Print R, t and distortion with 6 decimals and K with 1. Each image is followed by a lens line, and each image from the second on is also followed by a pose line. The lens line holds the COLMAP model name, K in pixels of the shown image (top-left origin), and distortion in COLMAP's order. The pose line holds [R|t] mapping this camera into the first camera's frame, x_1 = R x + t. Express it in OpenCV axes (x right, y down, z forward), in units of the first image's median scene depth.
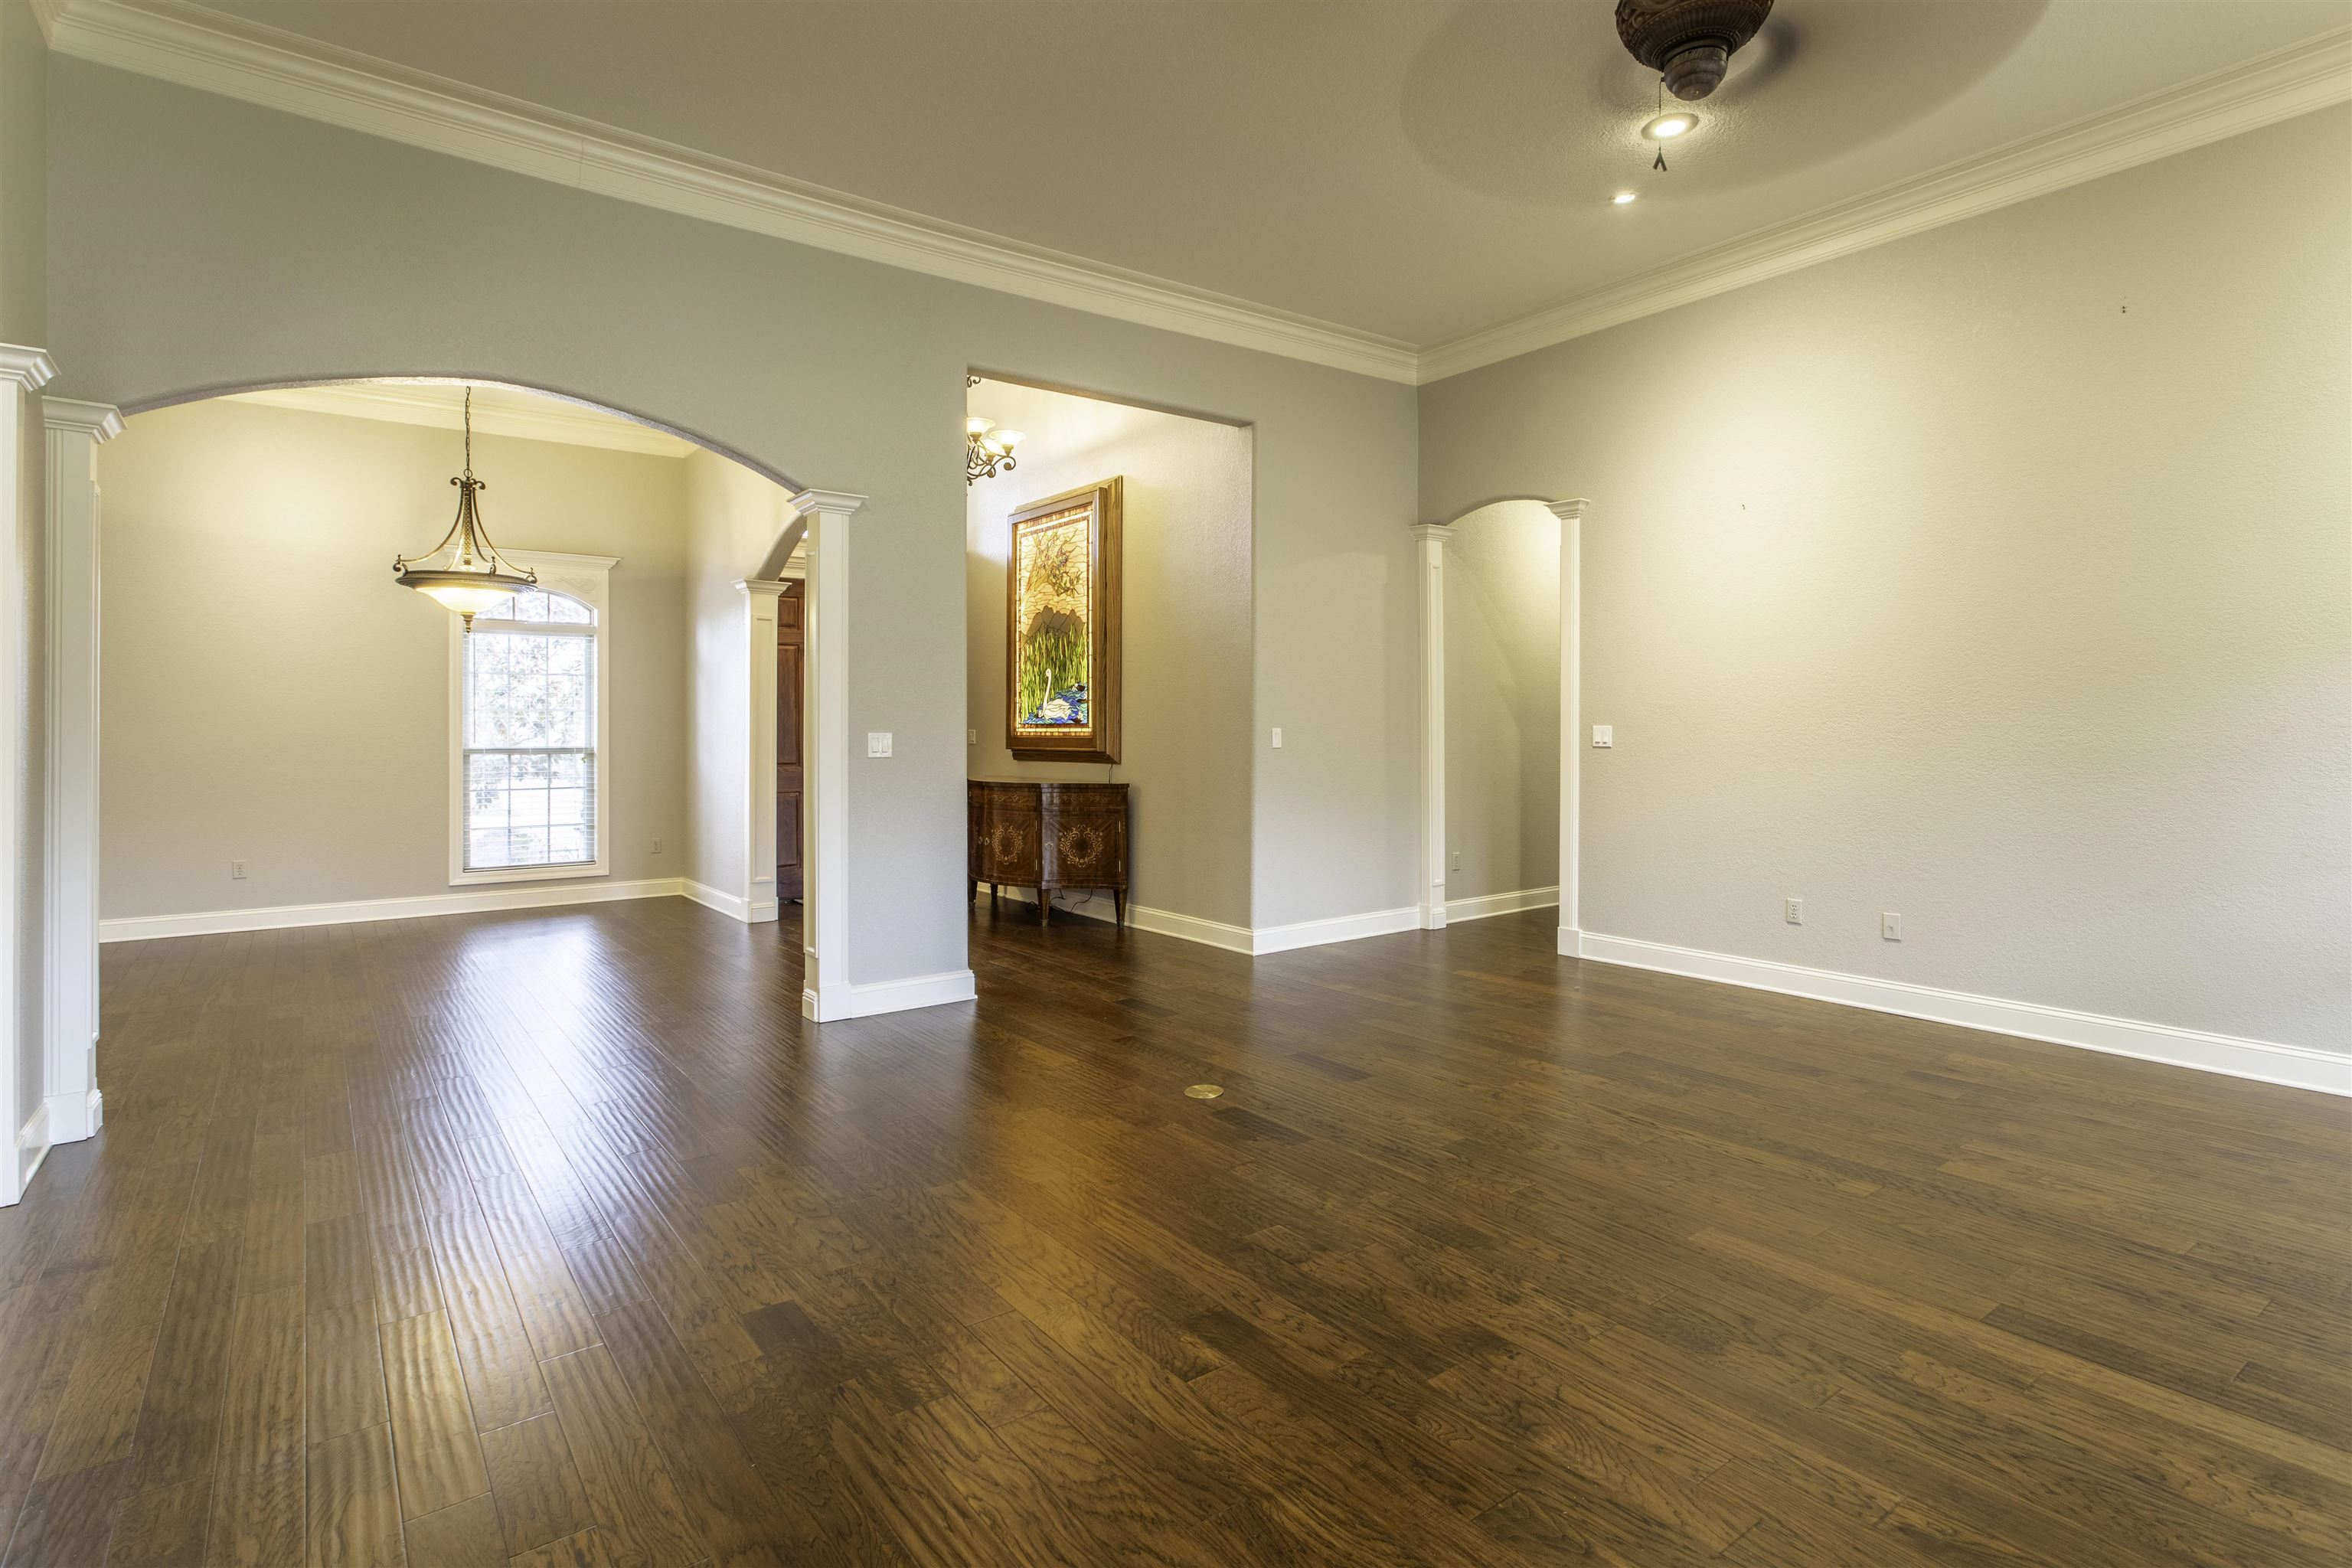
lens RADIAL K [[1169.0, 0, 1167.2], [0, 1169.0, 727.9], [0, 0, 1]] dist [0.001819, 0.000864]
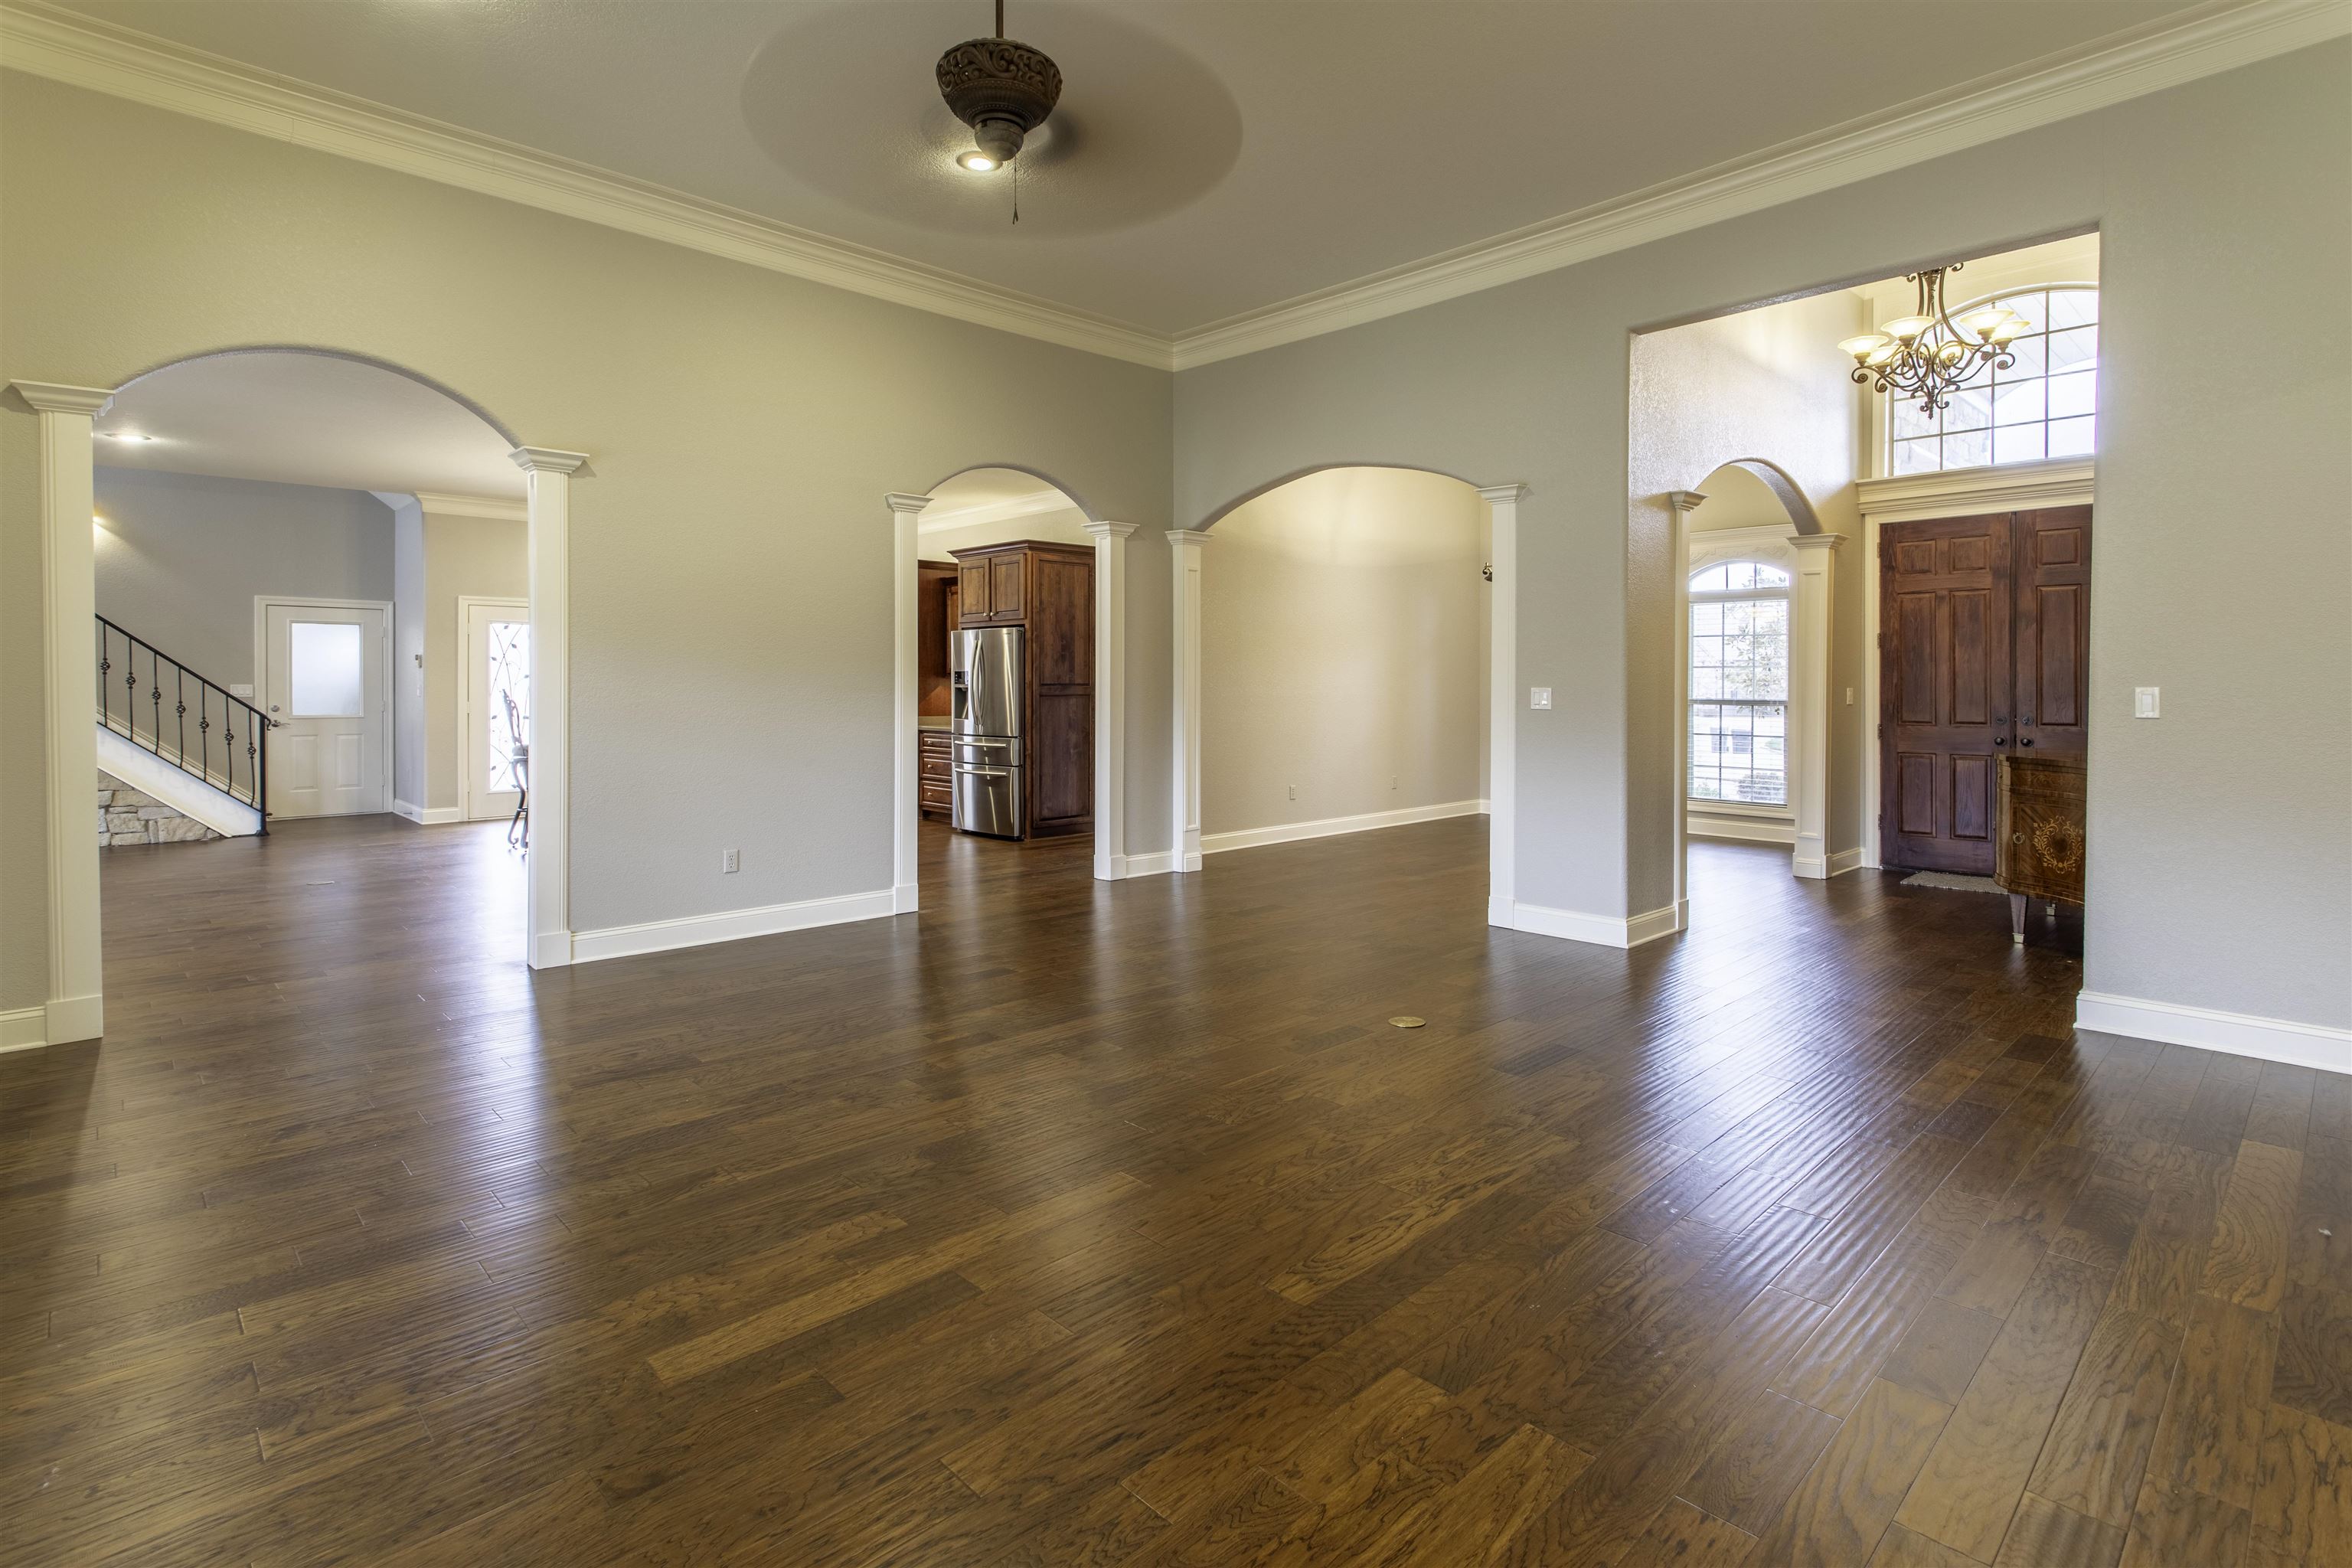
lens RADIAL K [[1131.5, 0, 1169.1], [0, 1131.5, 691.5], [0, 0, 1]] dist [-0.001761, -0.000047]
pose [[0.126107, 0.010971, -0.991956, 0.528858], [-0.002691, 0.999939, 0.010717, -0.002022], [0.992013, 0.001318, 0.126128, 0.333565]]
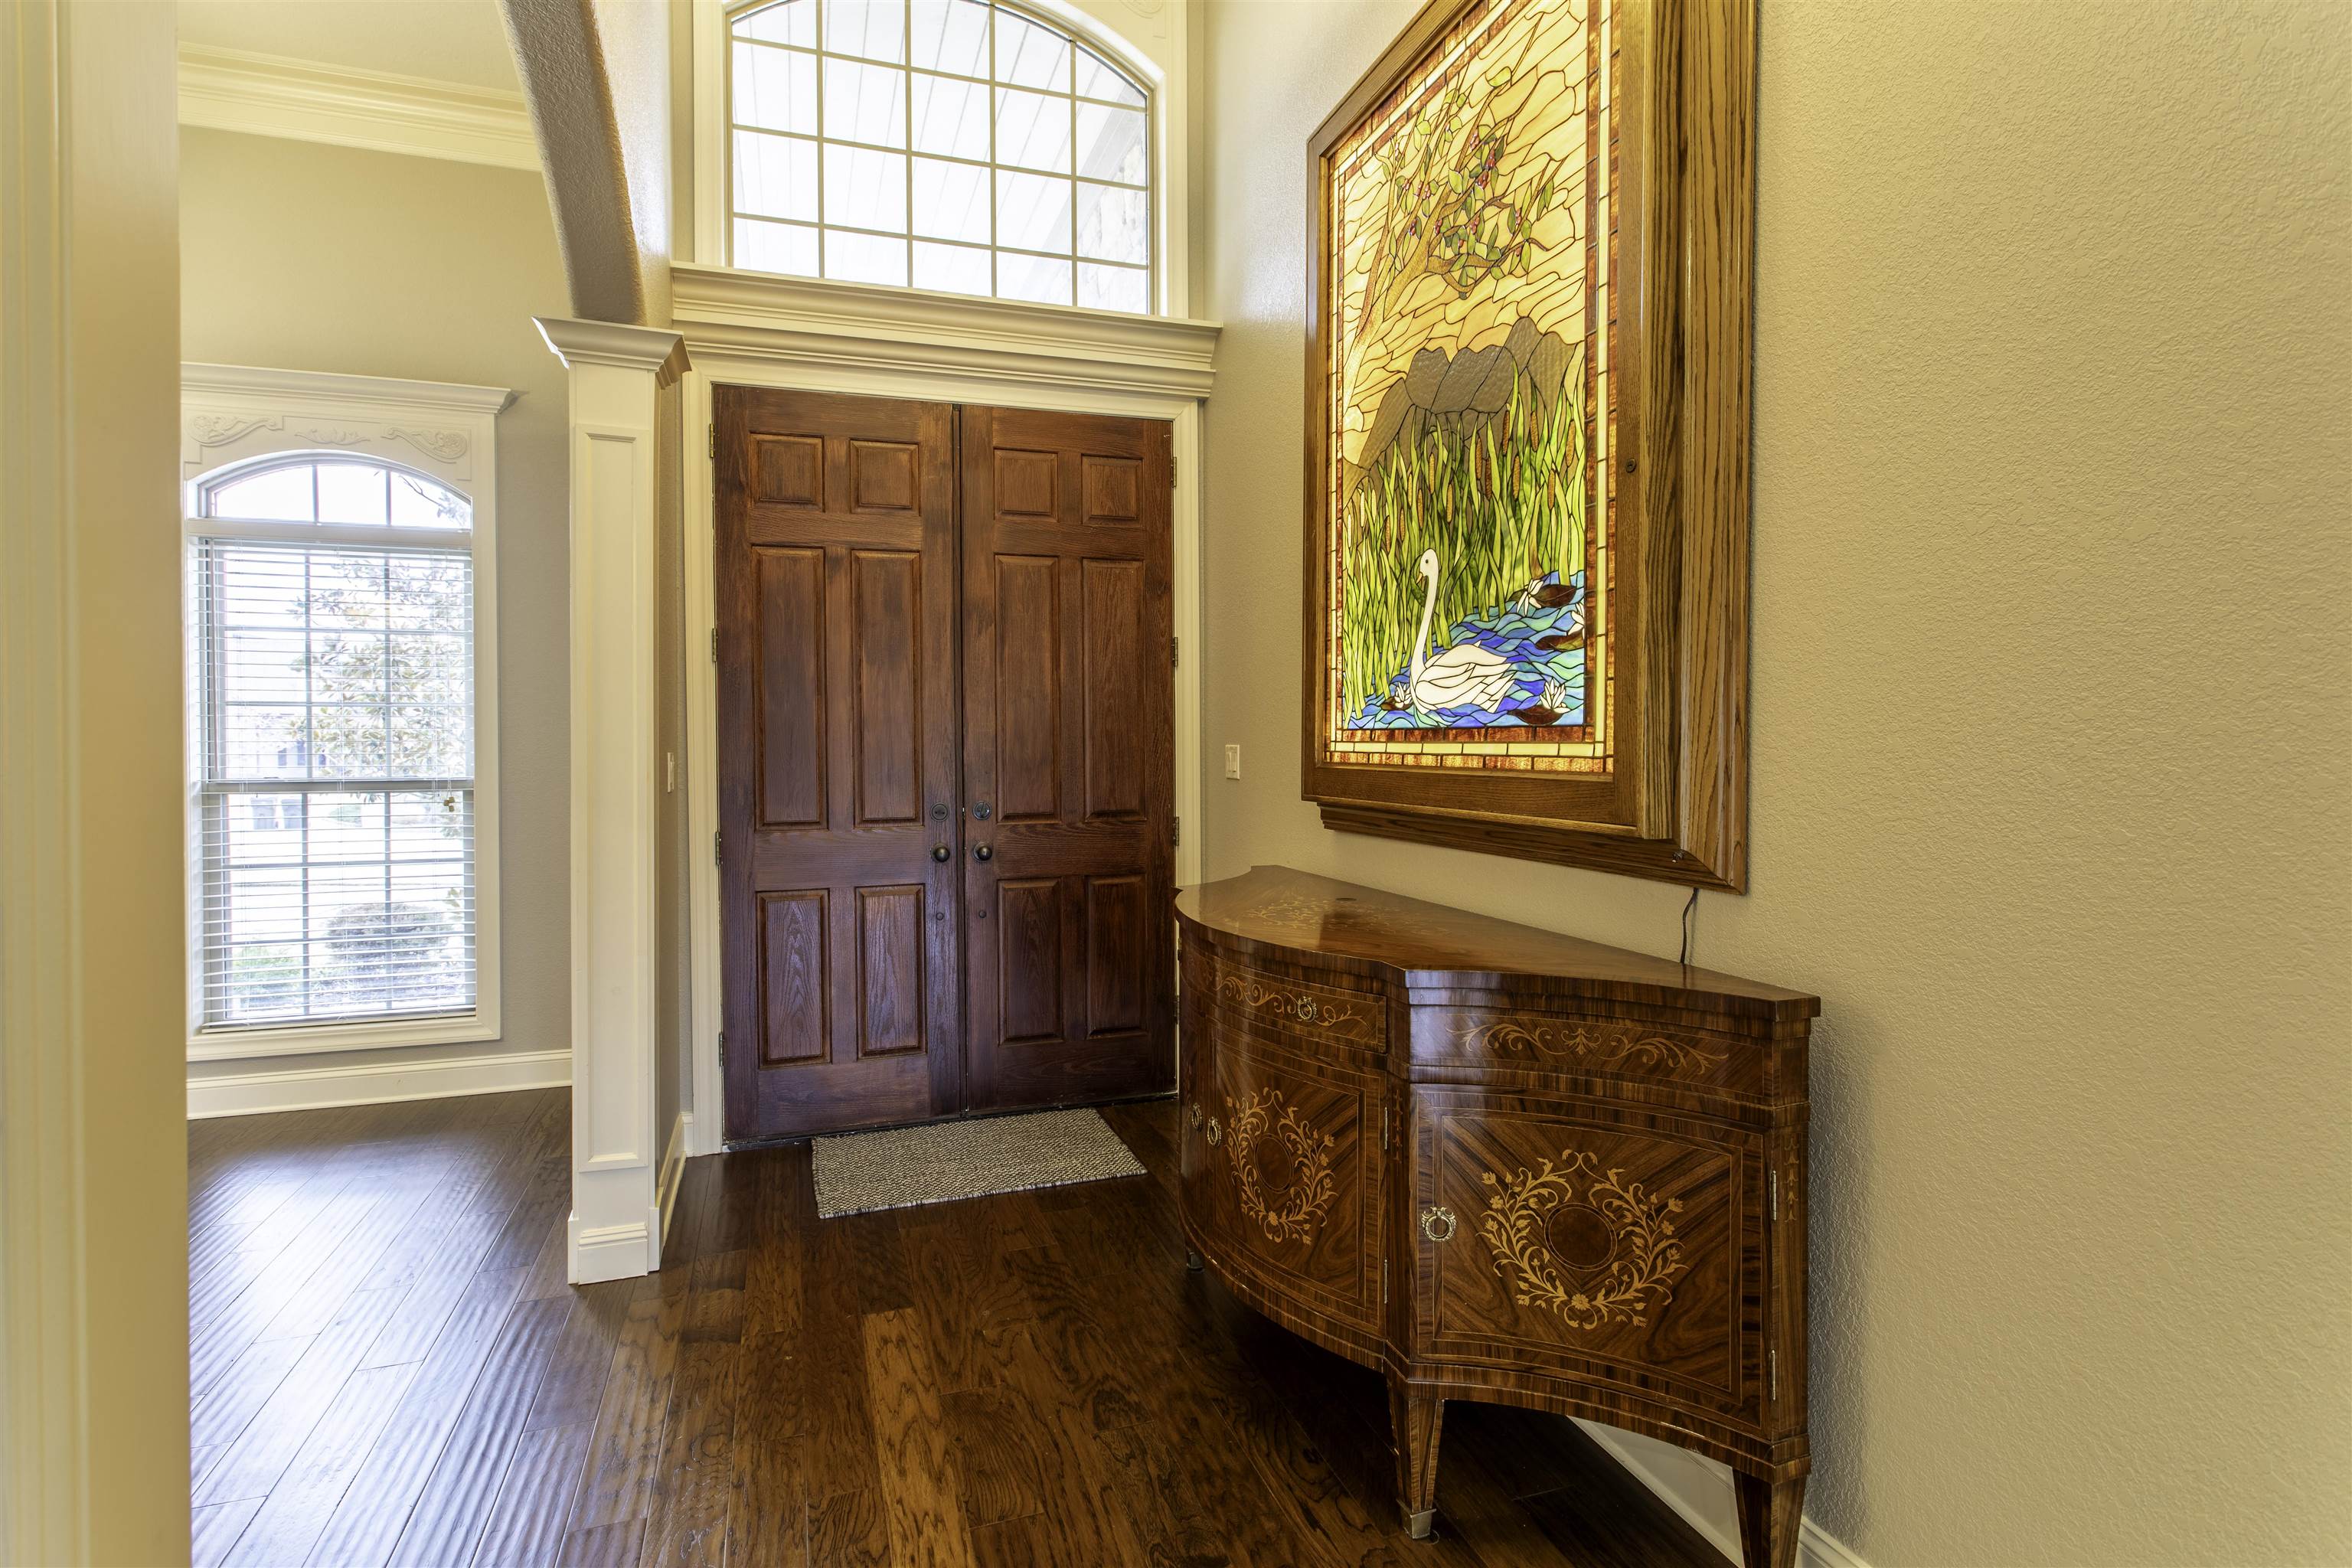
lens RADIAL K [[1125.1, 0, 1142.8], [0, 1125.1, 754.5], [0, 0, 1]] dist [0.000517, 0.000195]
pose [[0.946320, 0.003955, -0.323206, -0.079251], [0.000192, 0.999918, 0.012797, -0.000404], [0.323230, -0.012172, 0.946242, 0.715068]]
